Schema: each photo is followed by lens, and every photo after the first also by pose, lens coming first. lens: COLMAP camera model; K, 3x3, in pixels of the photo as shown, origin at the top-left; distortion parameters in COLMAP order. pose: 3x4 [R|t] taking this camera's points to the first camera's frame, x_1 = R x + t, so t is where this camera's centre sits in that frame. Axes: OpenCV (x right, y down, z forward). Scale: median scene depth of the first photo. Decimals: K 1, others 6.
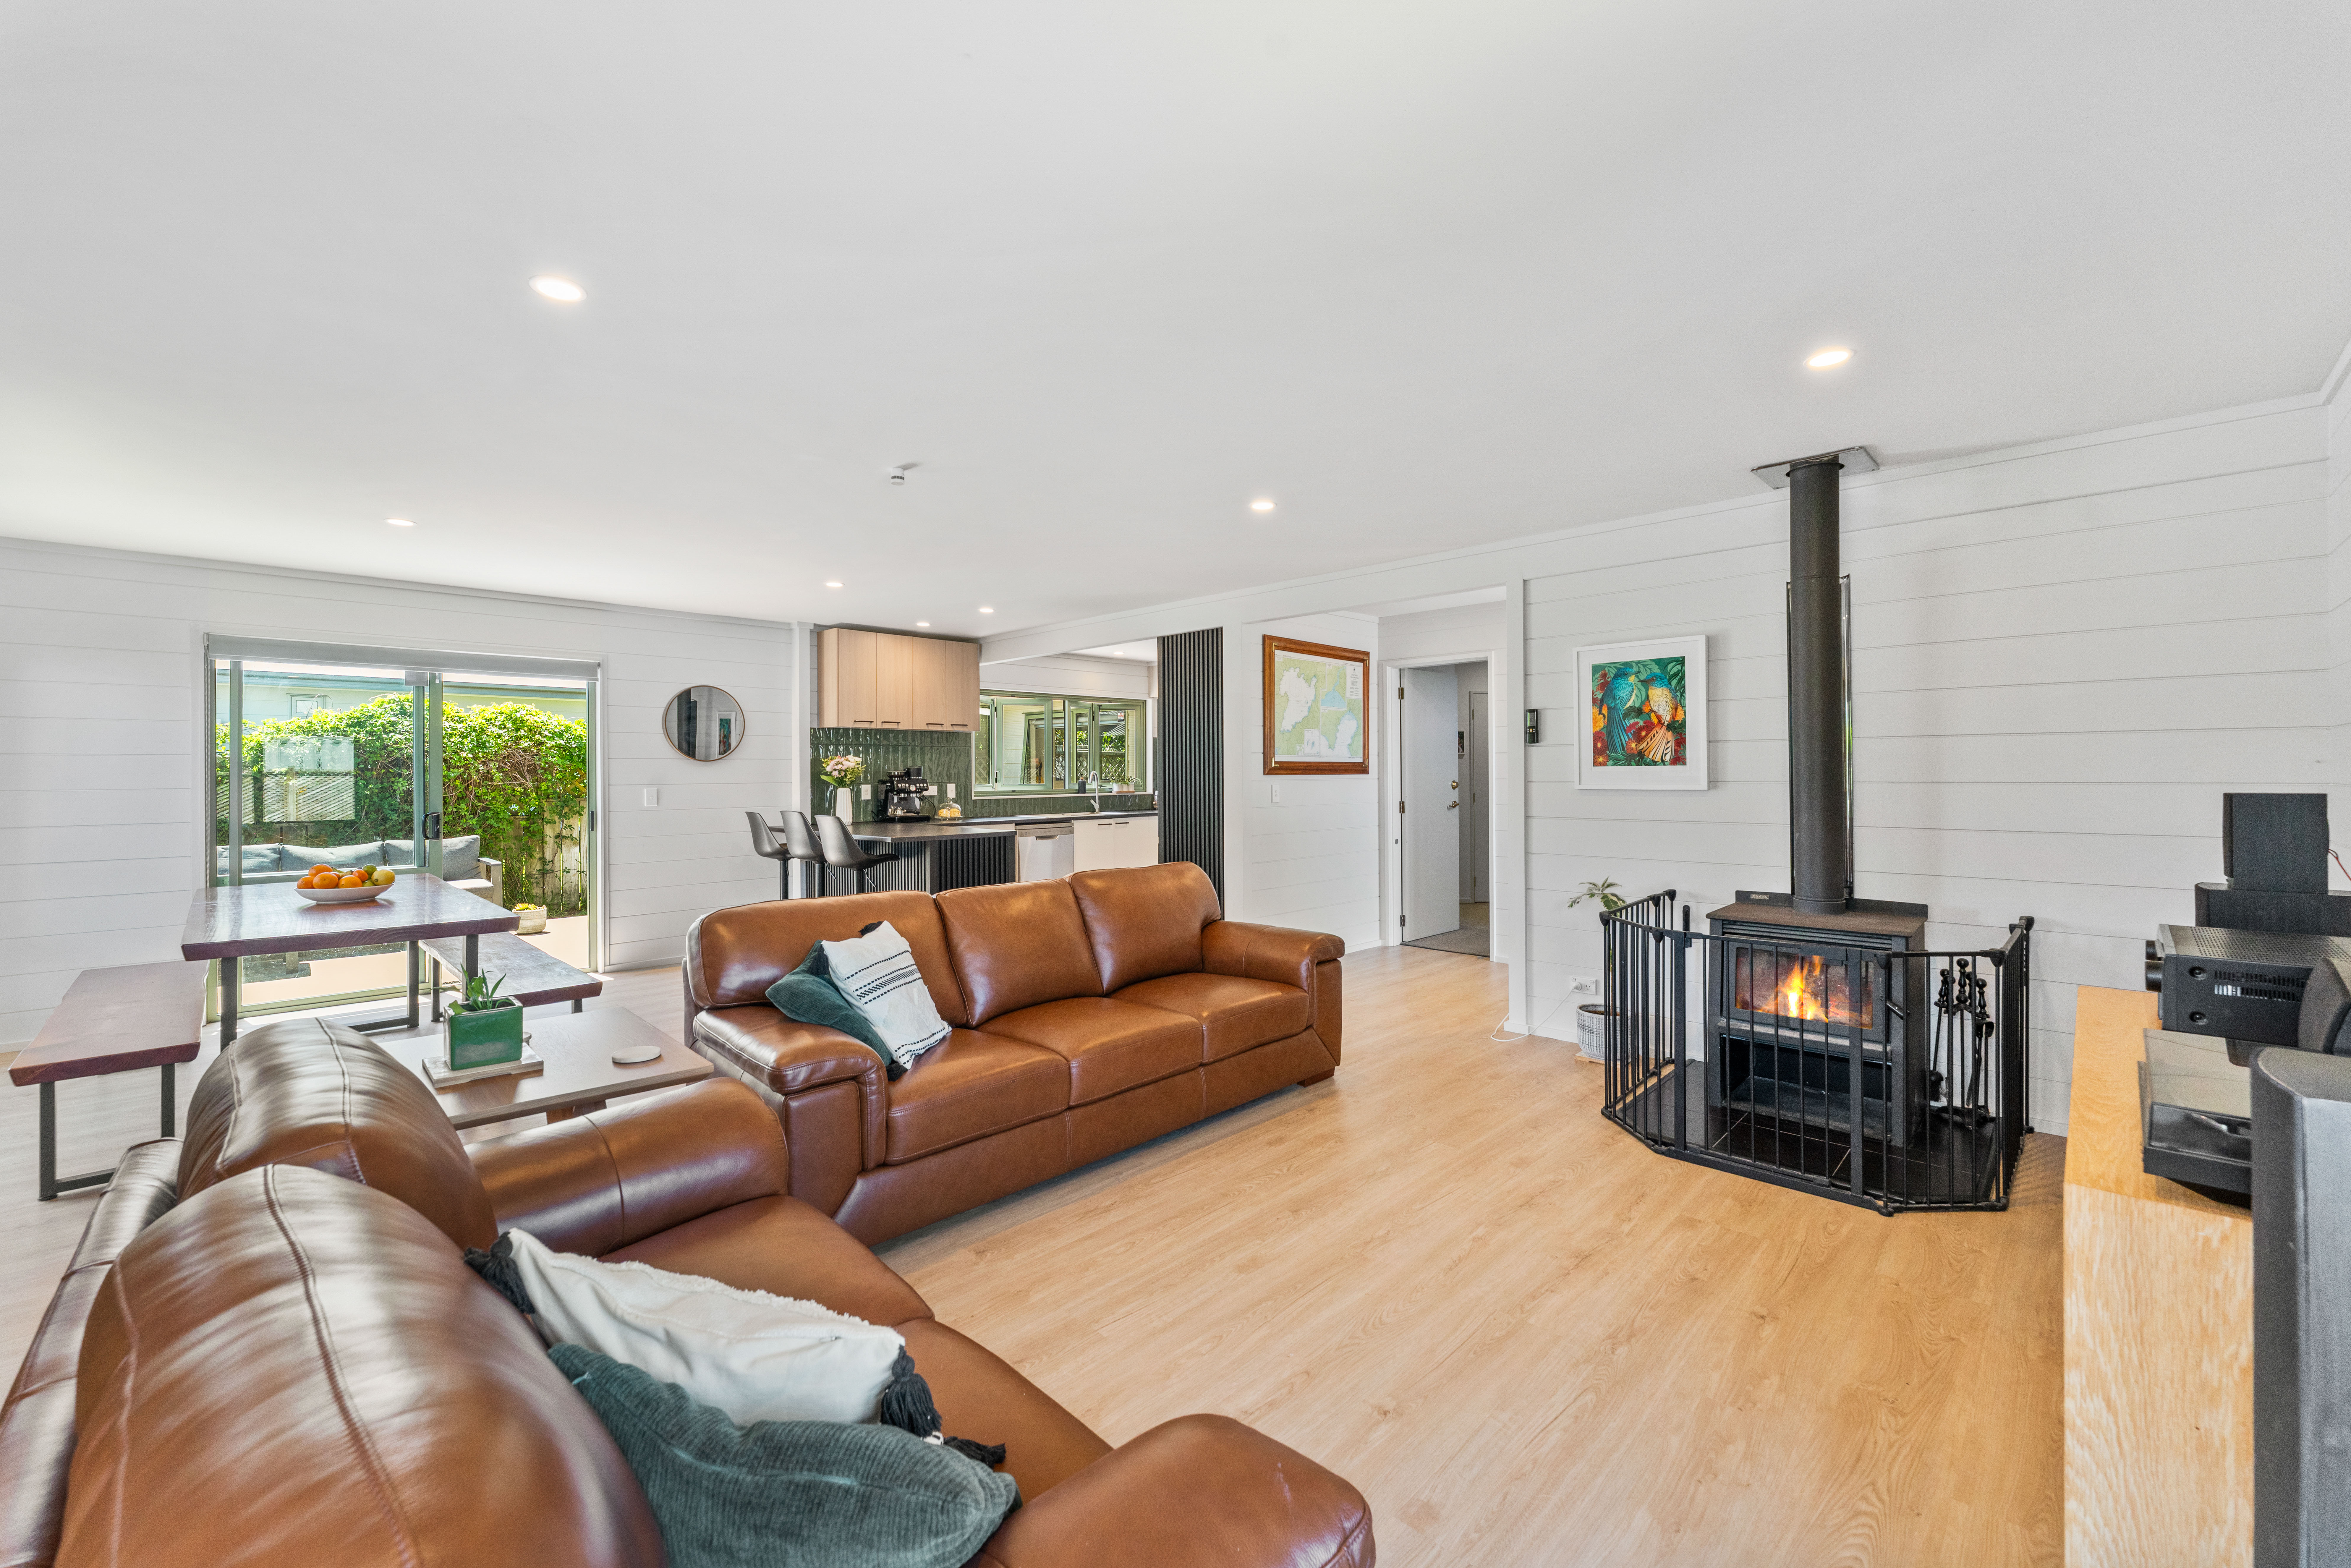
lens RADIAL K [[943.9, 0, 1175.5], [0, 943.9, 784.0], [0, 0, 1]] dist [0.000870, 0.000033]
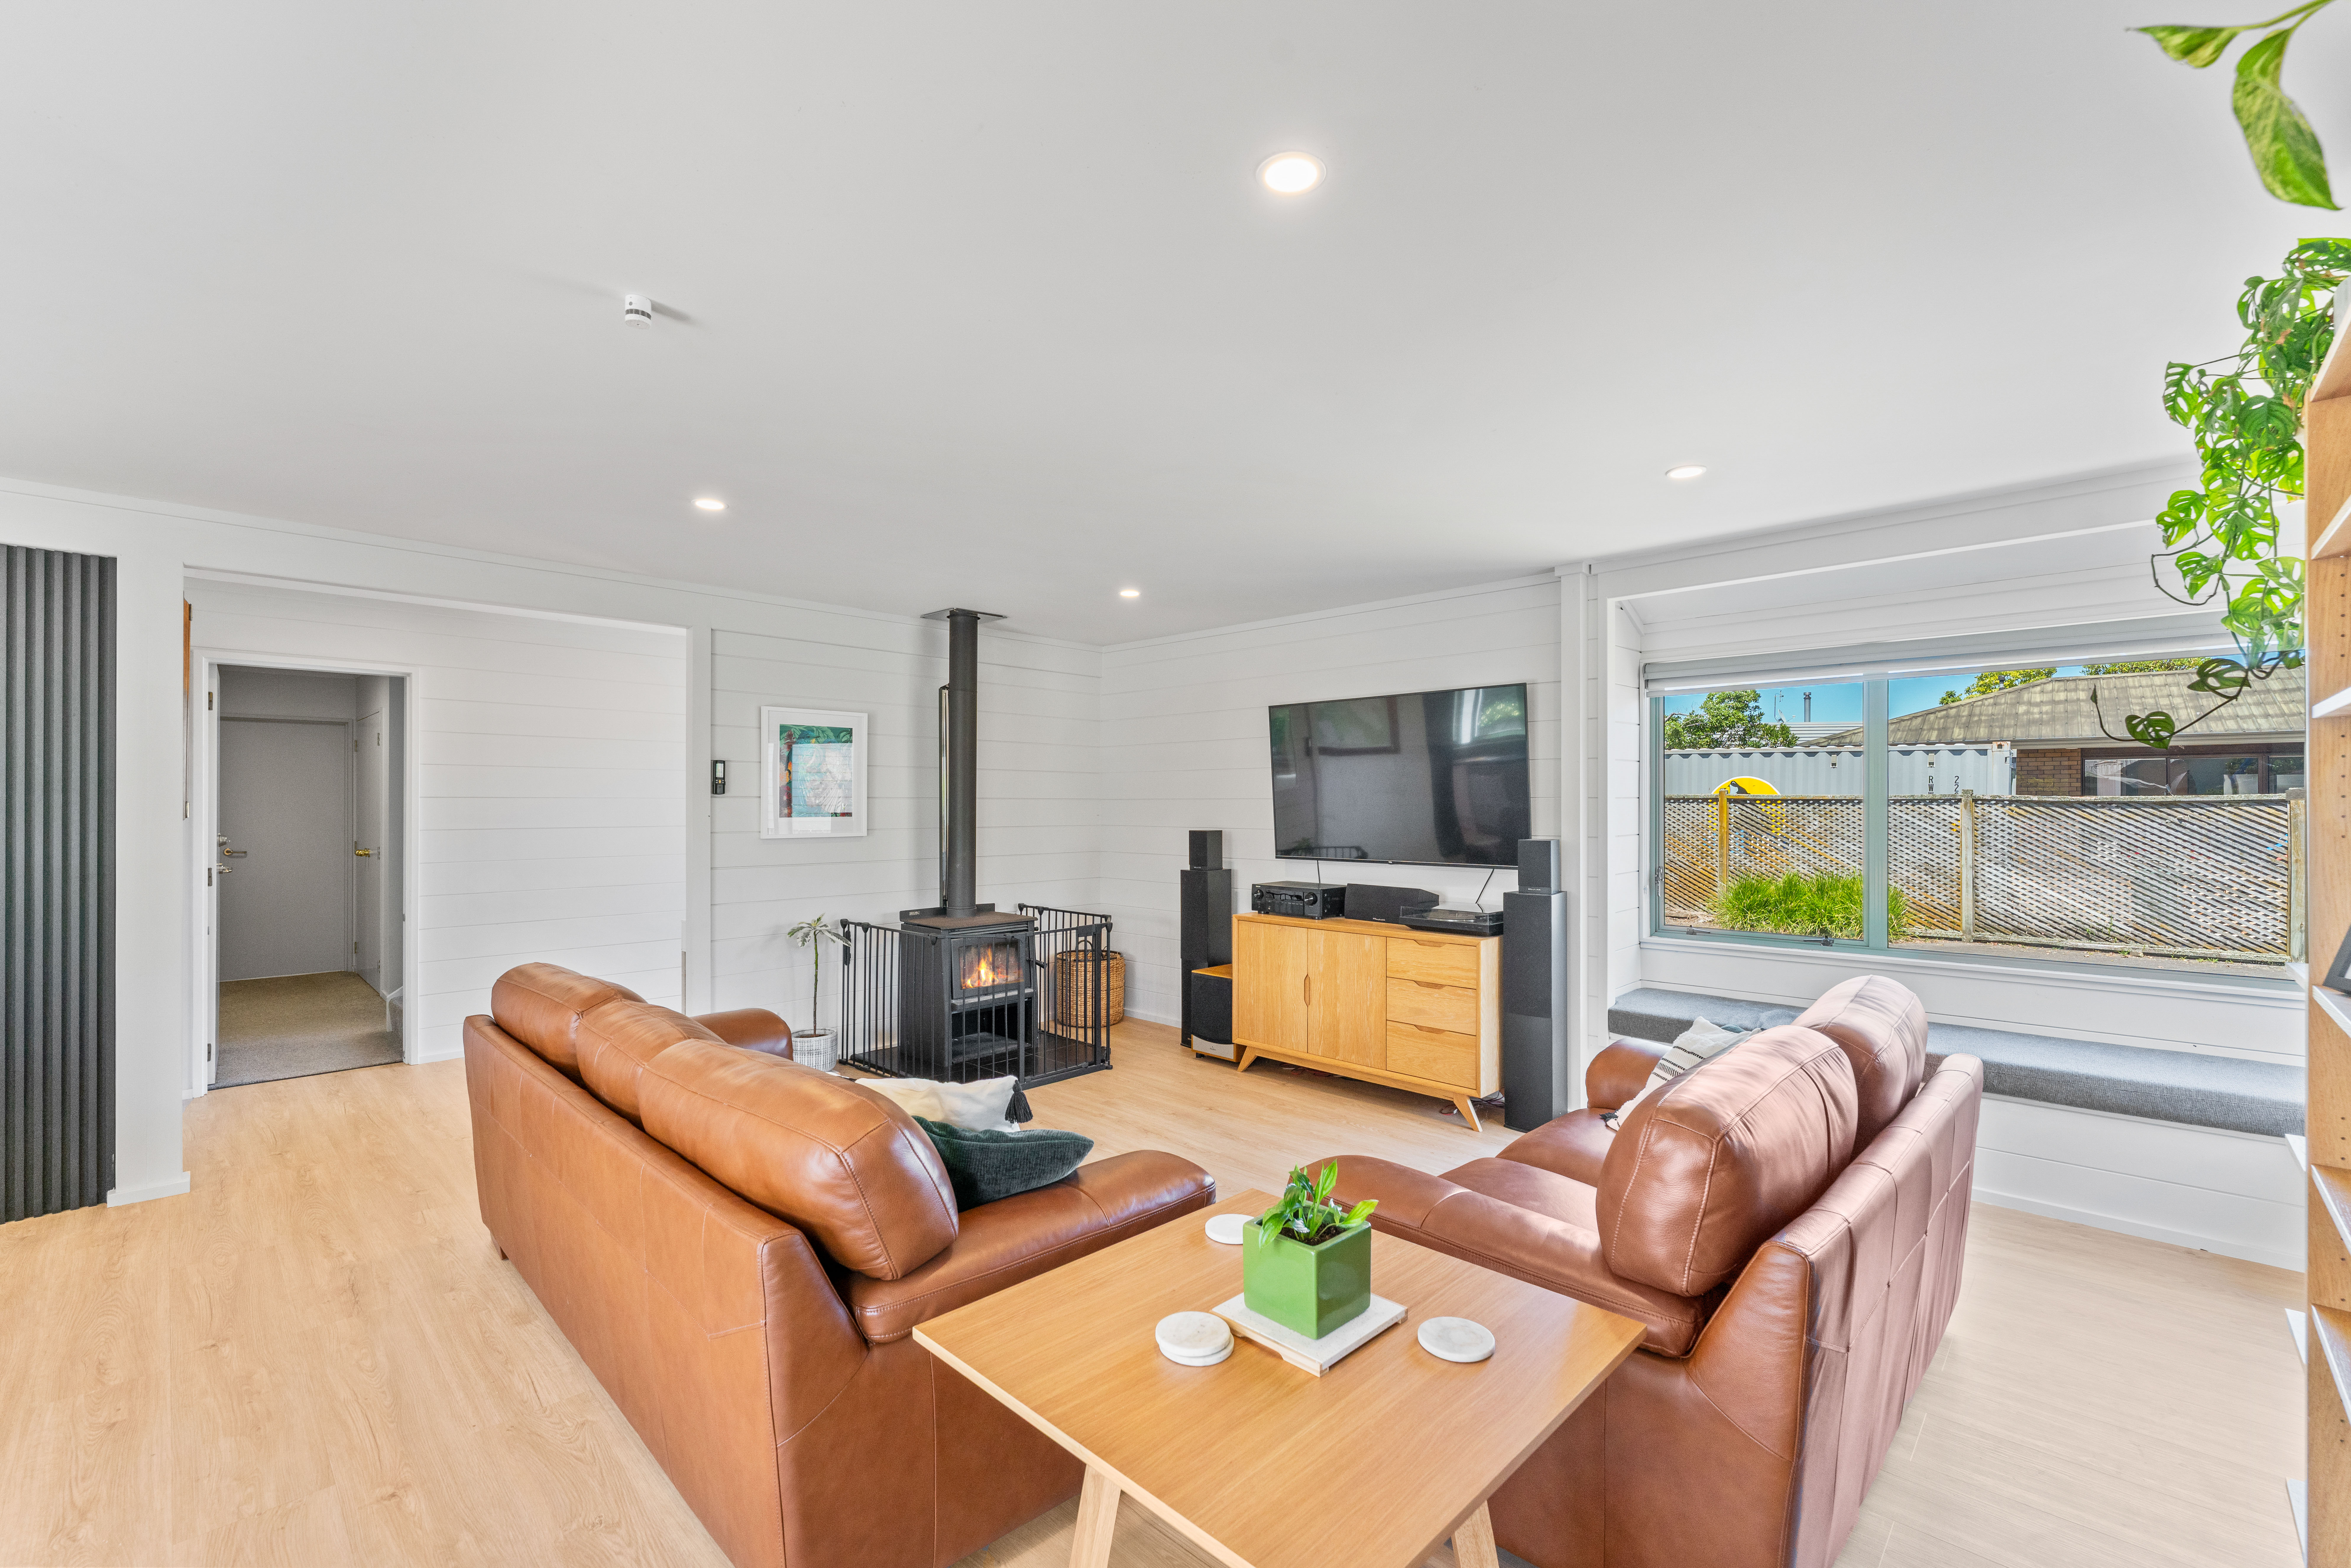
lens RADIAL K [[987.6, 0, 1175.5], [0, 987.6, 784.0], [0, 0, 1]] dist [0.000068, -0.000033]
pose [[-0.010017, 0.031553, 0.999452, -0.901655], [0.010940, 0.999446, -0.031443, -0.019617], [-0.999890, 0.010619, -0.010356, 0.699785]]
